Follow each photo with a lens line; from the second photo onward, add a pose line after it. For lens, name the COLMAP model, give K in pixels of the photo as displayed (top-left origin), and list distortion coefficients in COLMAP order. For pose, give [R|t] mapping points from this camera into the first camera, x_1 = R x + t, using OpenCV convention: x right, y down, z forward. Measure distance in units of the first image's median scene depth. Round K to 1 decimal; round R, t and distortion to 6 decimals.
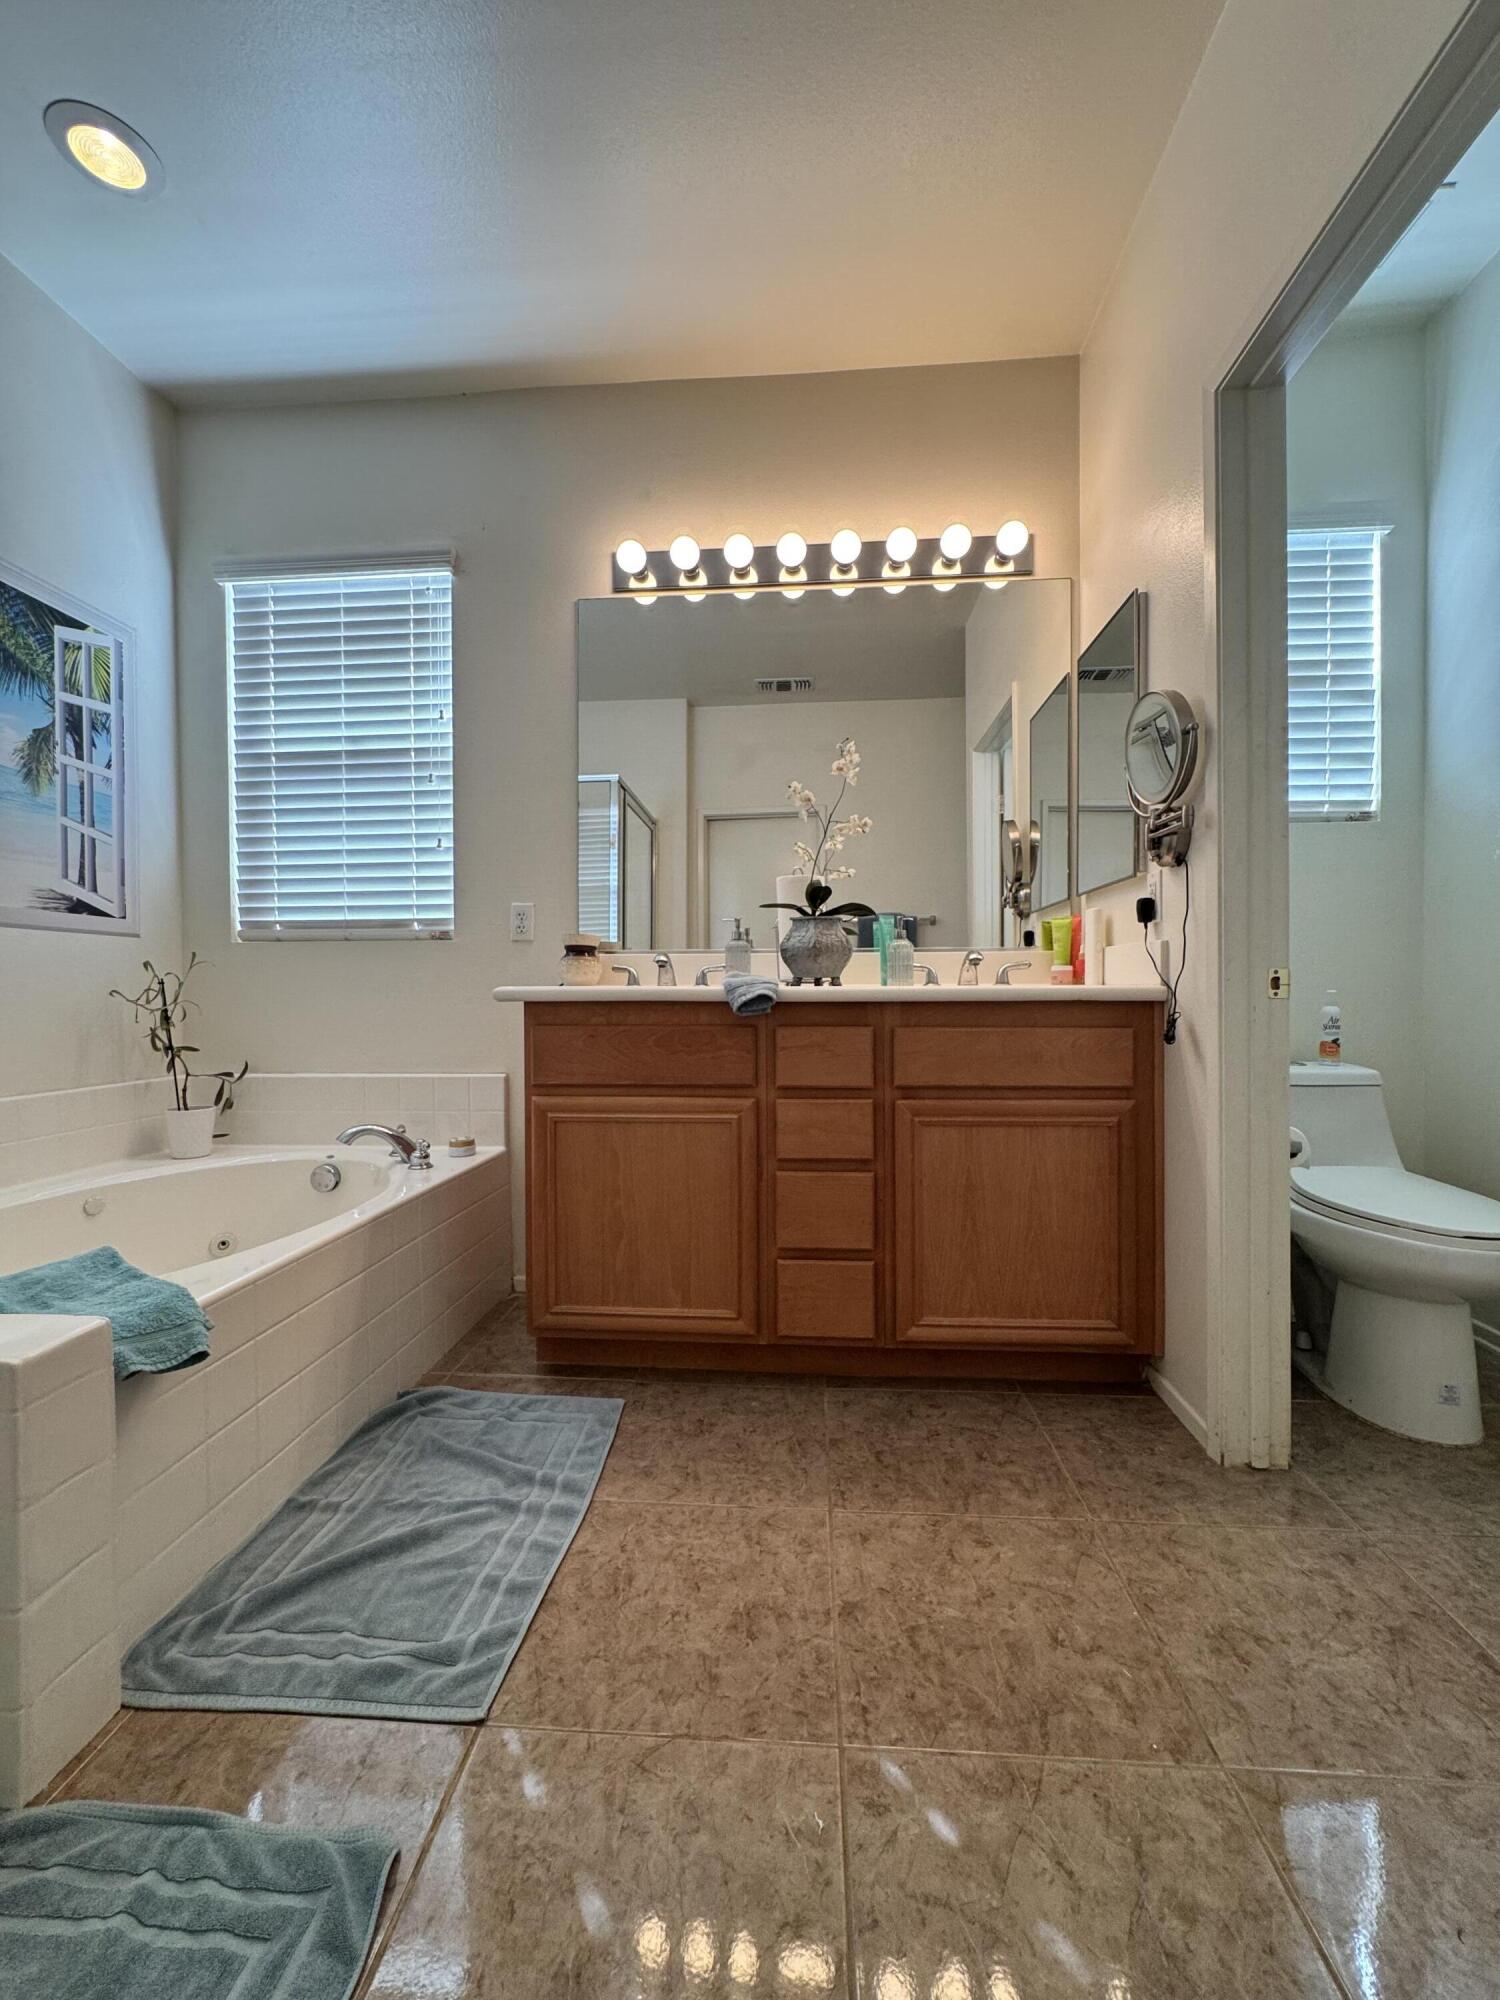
lens RADIAL K [[803.8, 0, 750.0], [0, 803.8, 1000.0], [0, 0, 1]] dist [-0.004008, 0.000596]
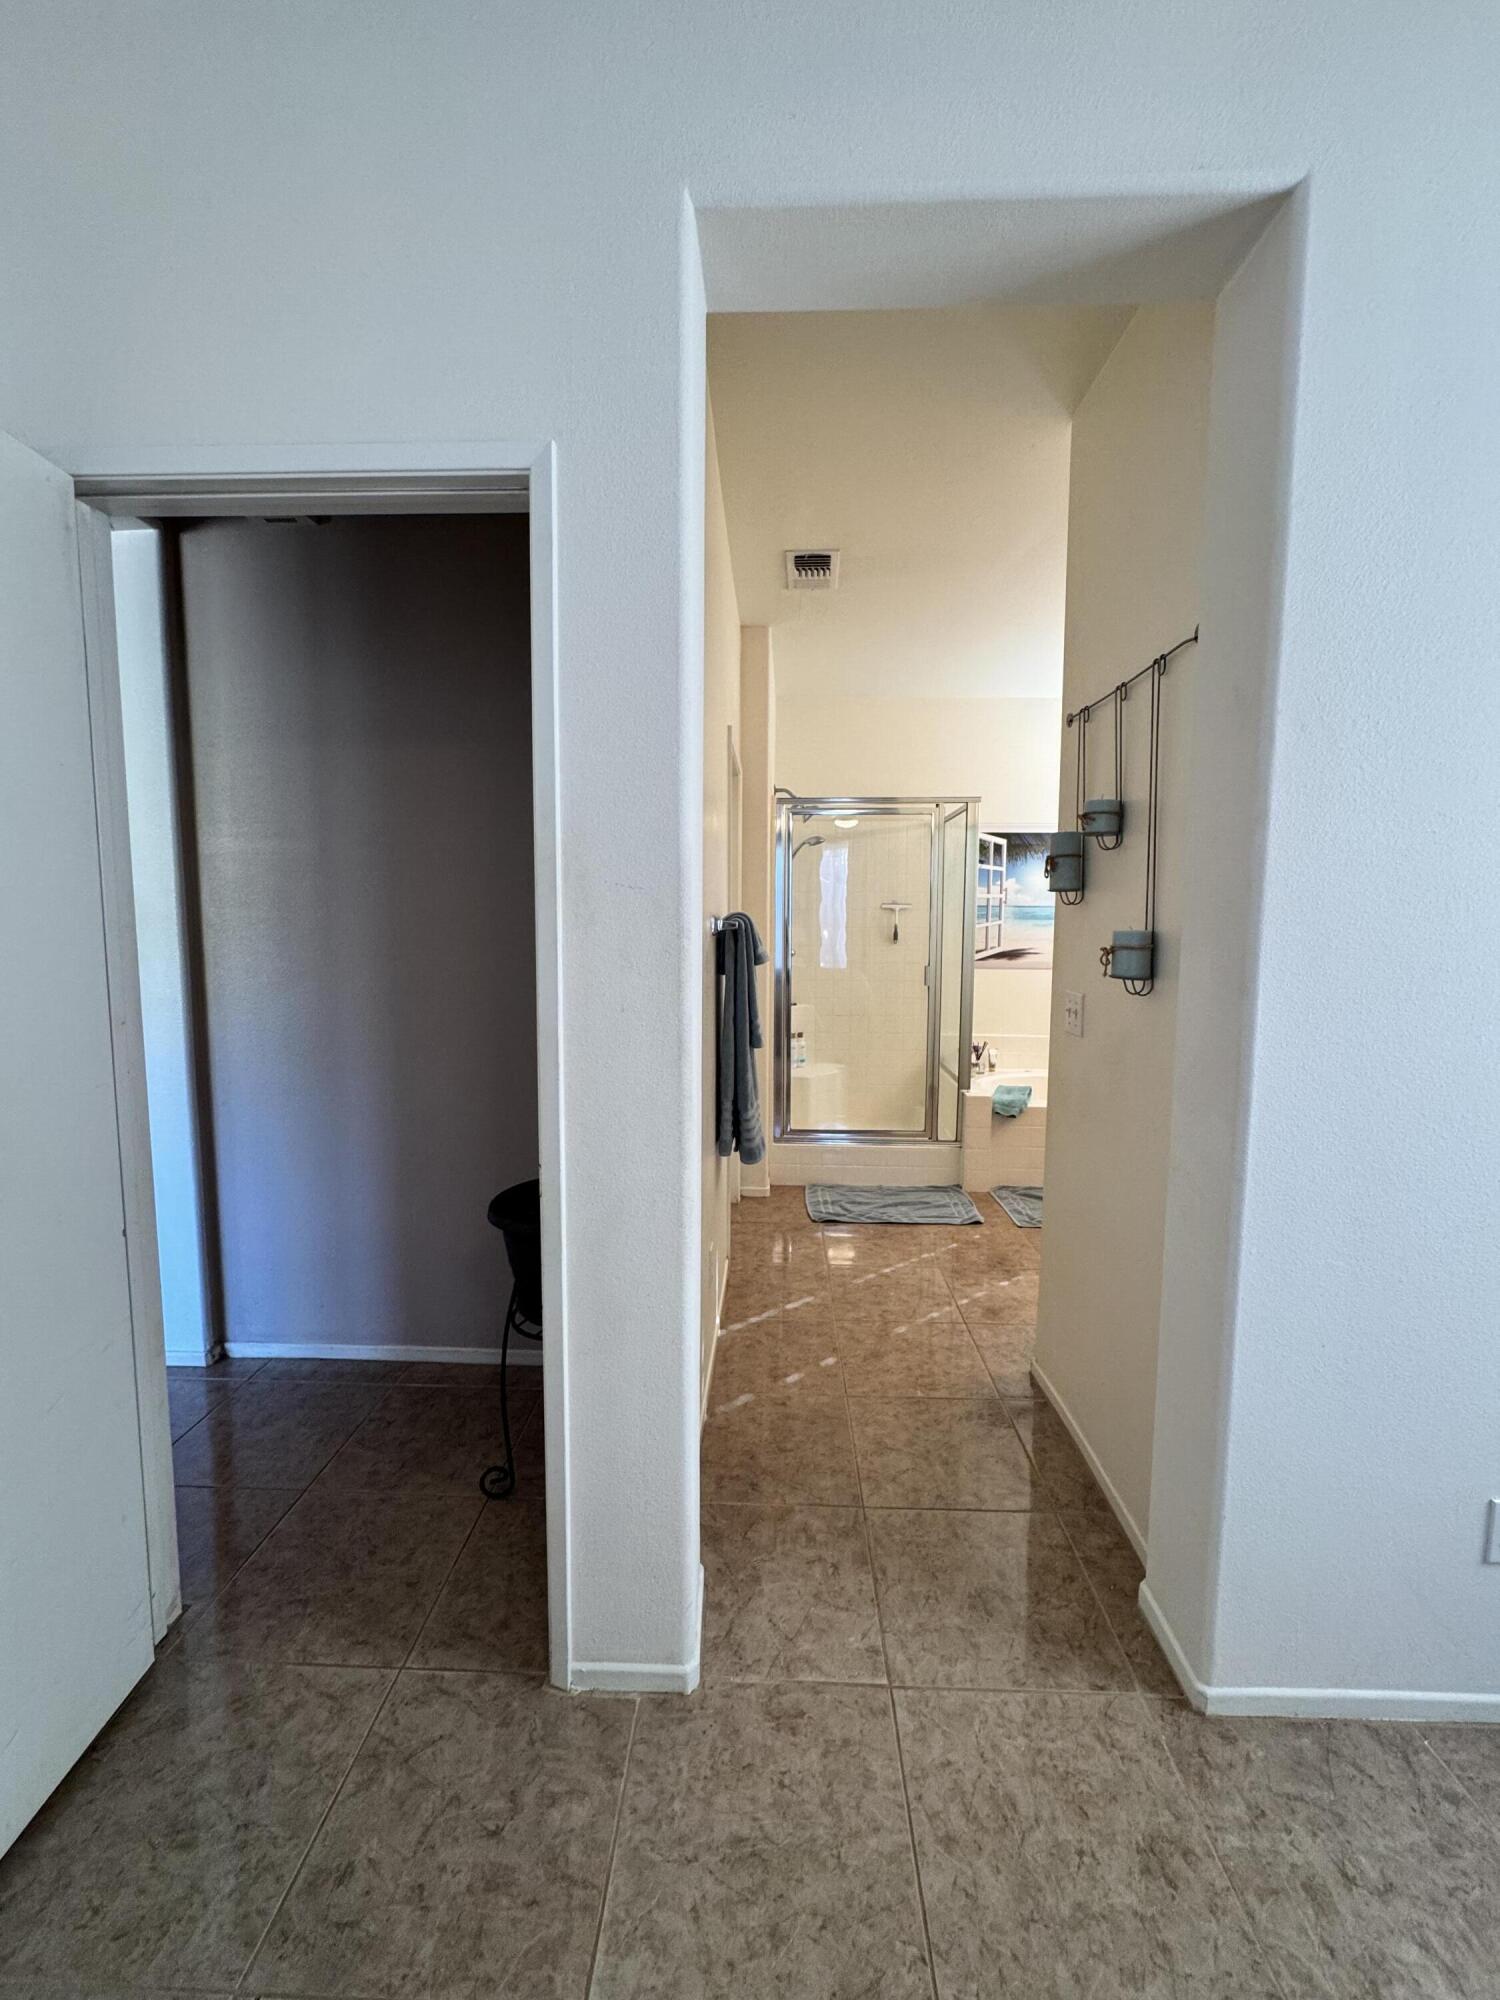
lens RADIAL K [[803.8, 0, 750.0], [0, 803.8, 1000.0], [0, 0, 1]] dist [-0.004008, 0.000596]
pose [[0.040539, 0.099943, -0.994167, 1.590158], [-0.017611, 0.994902, 0.099299, -0.233180], [0.999023, 0.013482, 0.042093, -0.193521]]
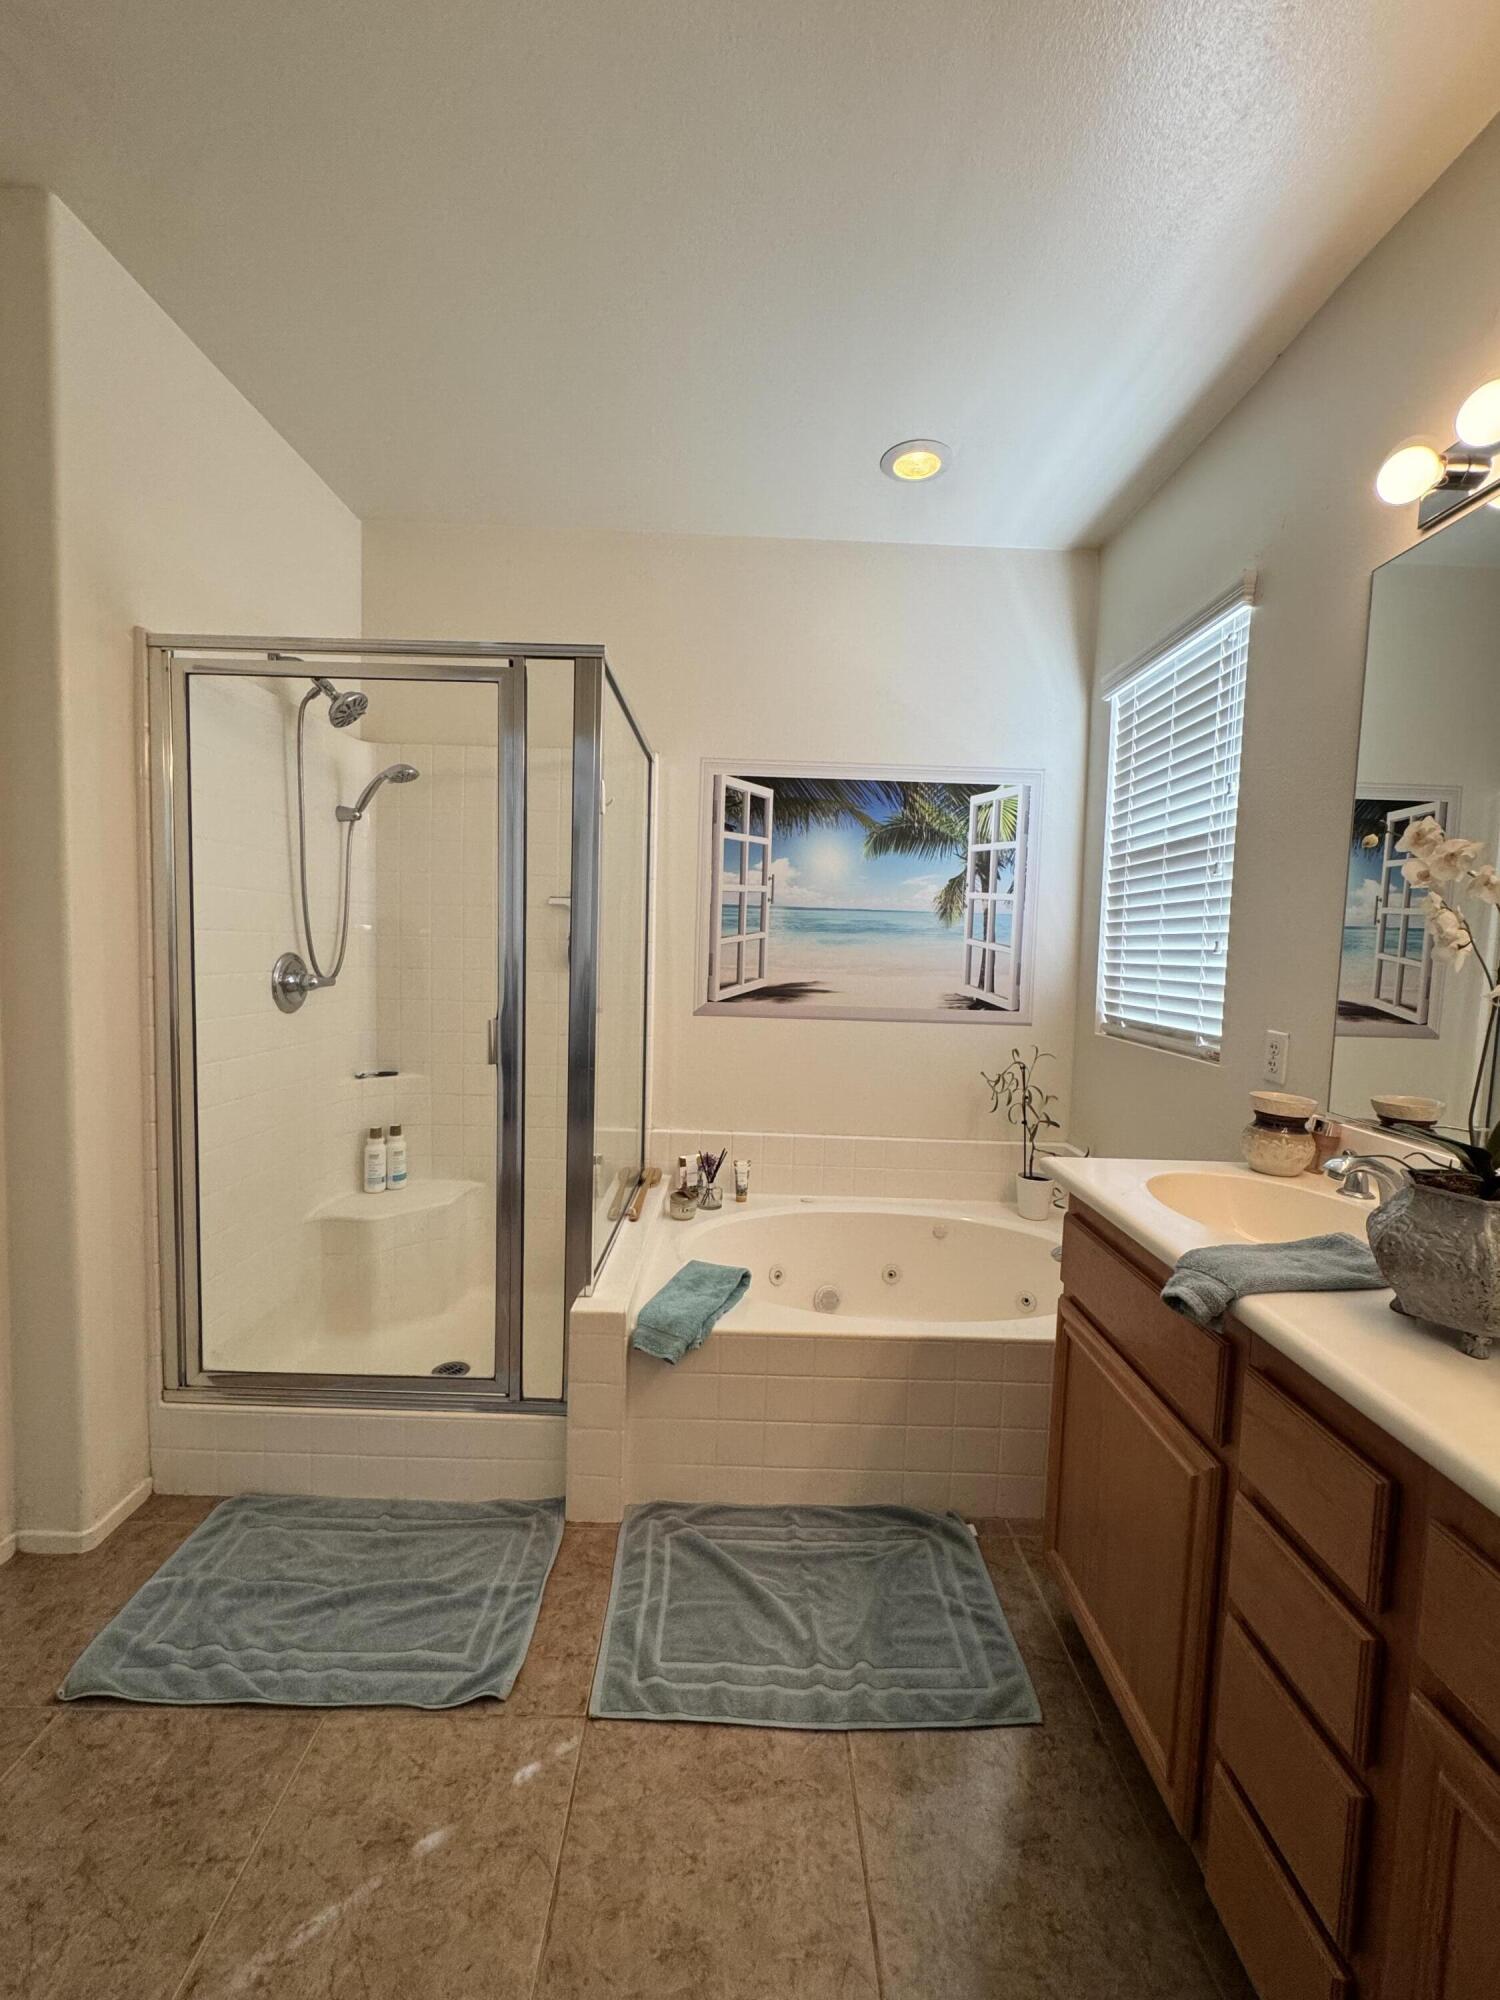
lens RADIAL K [[803.8, 0, 750.0], [0, 803.8, 1000.0], [0, 0, 1]] dist [-0.004008, 0.000596]
pose [[0.085375, 0.072297, -0.993722, 0.494014], [-0.041099, 0.996771, 0.068988, -0.221836], [0.995501, 0.034951, 0.088071, 0.565552]]
